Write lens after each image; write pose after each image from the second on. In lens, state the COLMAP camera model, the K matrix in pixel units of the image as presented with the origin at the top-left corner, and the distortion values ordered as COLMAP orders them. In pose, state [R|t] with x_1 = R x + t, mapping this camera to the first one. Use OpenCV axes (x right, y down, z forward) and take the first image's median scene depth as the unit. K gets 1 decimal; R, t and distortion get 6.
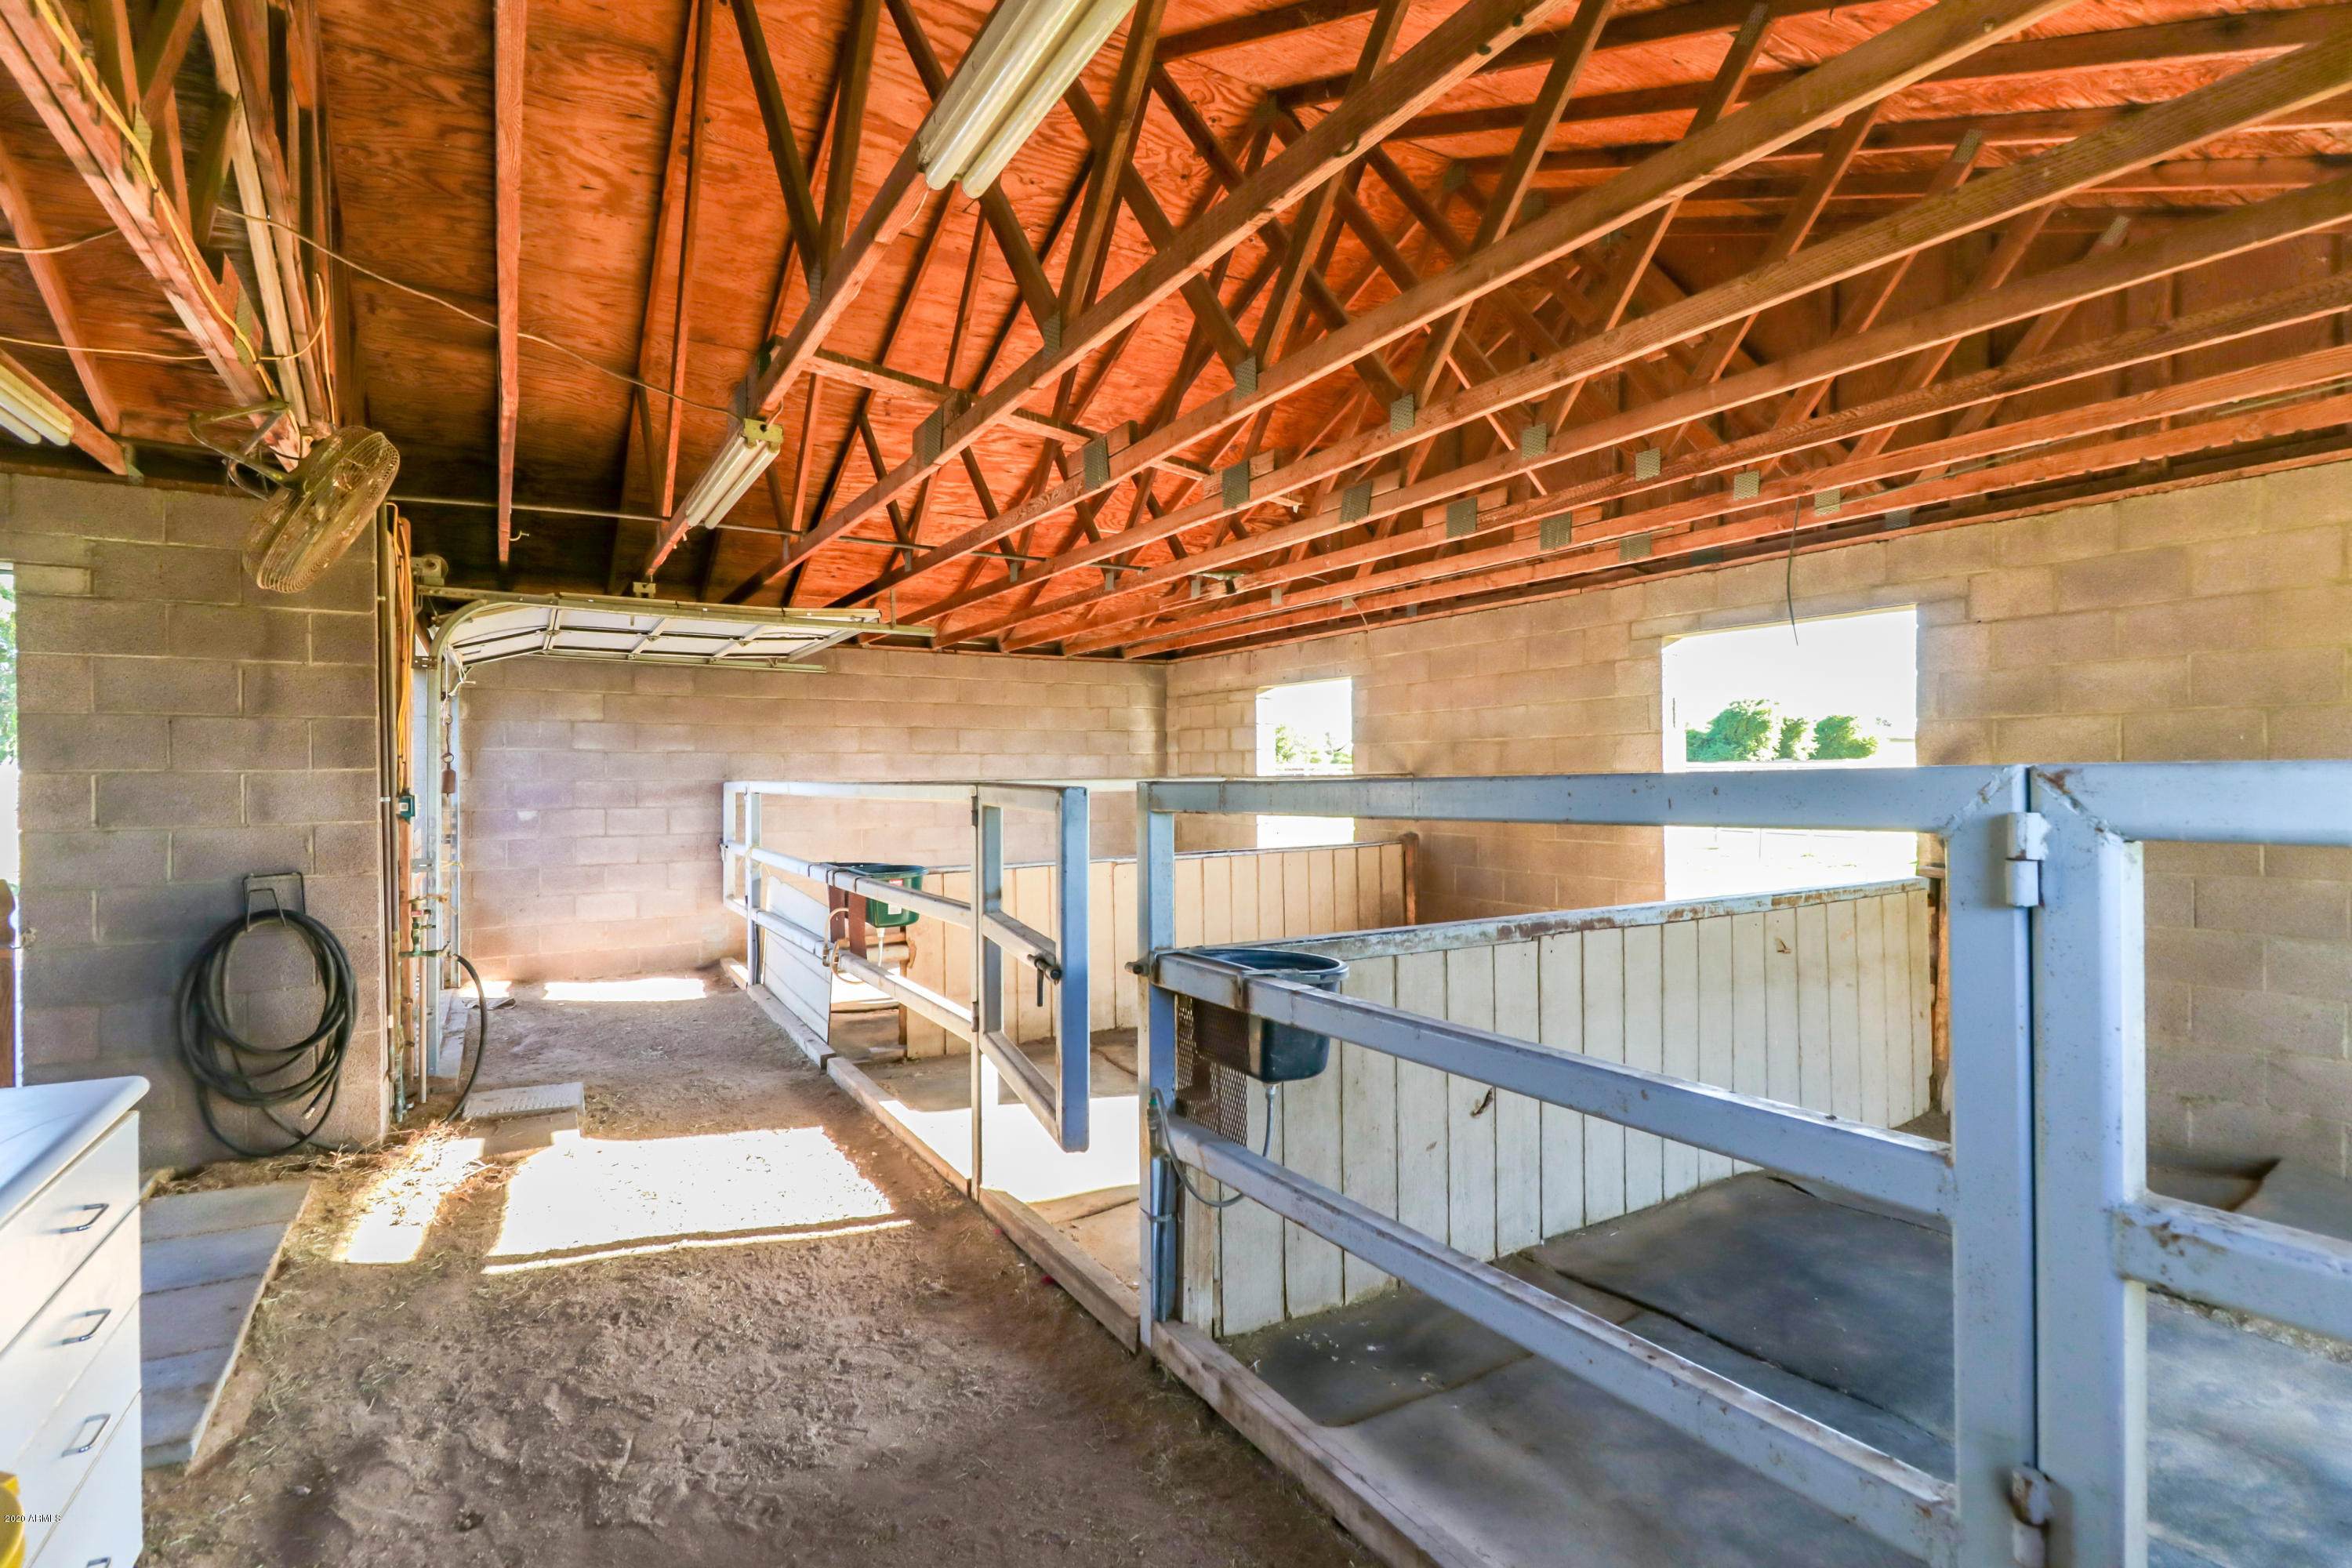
lens RADIAL K [[1108.8, 0, 1175.3], [0, 1108.8, 778.5], [0, 0, 1]] dist [0.014954, -0.007817]
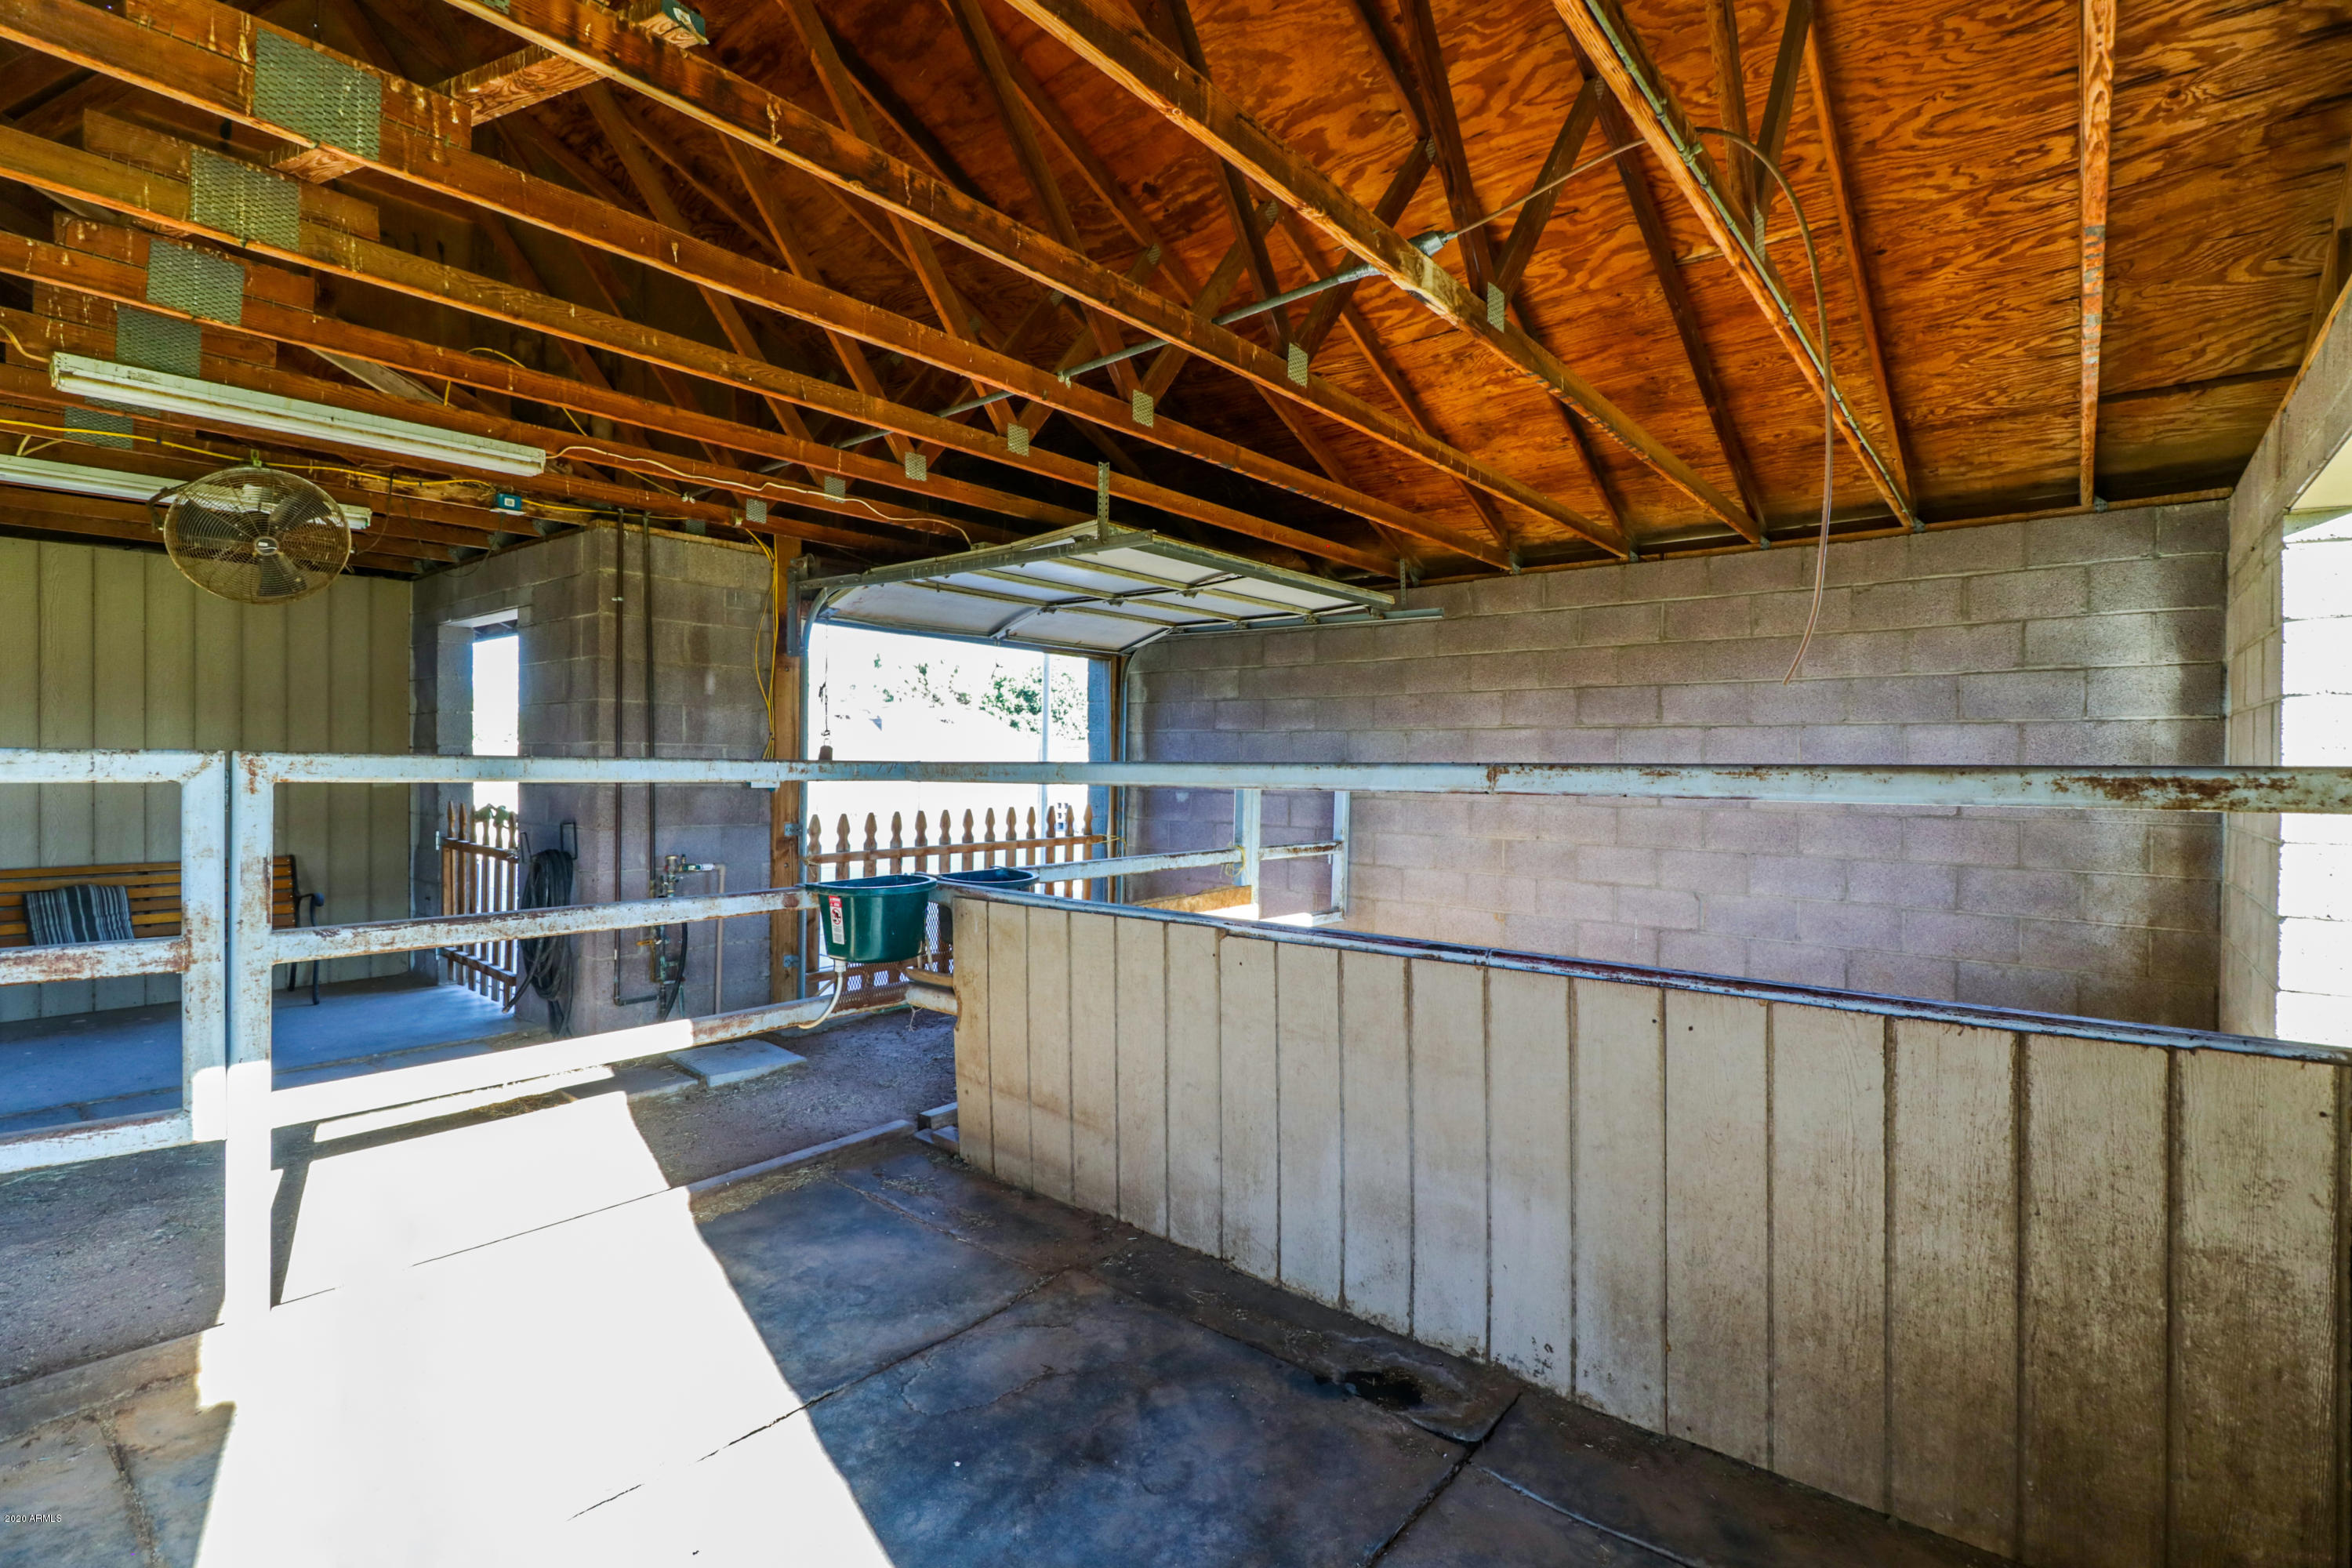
lens RADIAL K [[1108.8, 0, 1177.6], [0, 1108.8, 769.7], [0, 0, 1]] dist [0.014954, -0.007817]
pose [[0.341527, 0.016585, -0.939726, 0.327685], [-0.010497, 0.999849, 0.013832, -0.004894], [0.939813, 0.005140, 0.341650, 0.614525]]
